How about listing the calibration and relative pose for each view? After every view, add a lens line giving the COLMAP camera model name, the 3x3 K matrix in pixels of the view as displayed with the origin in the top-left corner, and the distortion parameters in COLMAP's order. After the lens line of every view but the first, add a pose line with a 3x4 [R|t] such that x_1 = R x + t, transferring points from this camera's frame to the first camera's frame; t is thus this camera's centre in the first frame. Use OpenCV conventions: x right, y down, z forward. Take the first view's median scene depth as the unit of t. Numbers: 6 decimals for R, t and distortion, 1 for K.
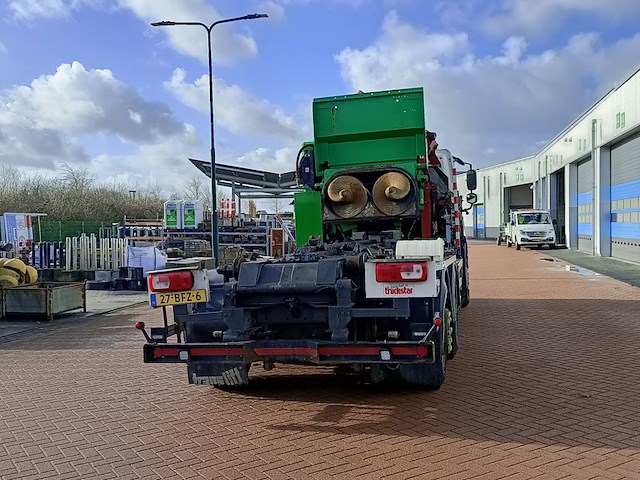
lens RADIAL K [[641.9, 0, 299.1], [0, 641.9, 255.2], [0, 0, 1]] dist [0.035943, 0.020926]
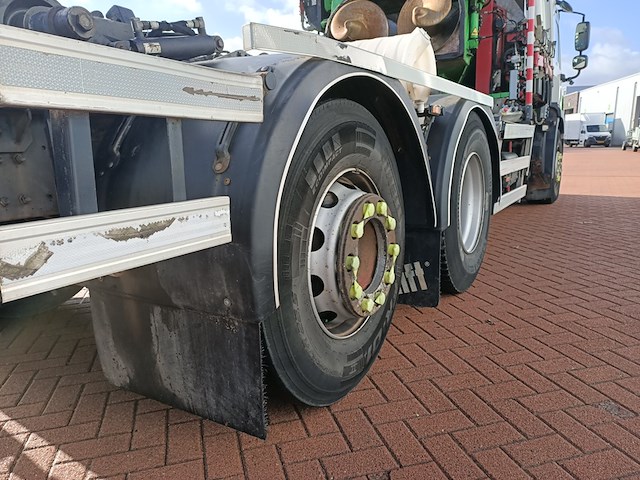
lens RADIAL K [[454.8, 0, 320.0], [0, 454.8, 240.0], [0, 0, 1]] dist [0.029185, -0.001399]
pose [[0.961160, 0.059854, -0.269423, 0.055098], [-0.014147, 0.985602, 0.168487, 0.013591], [0.275628, -0.158132, 0.948168, 0.151606]]
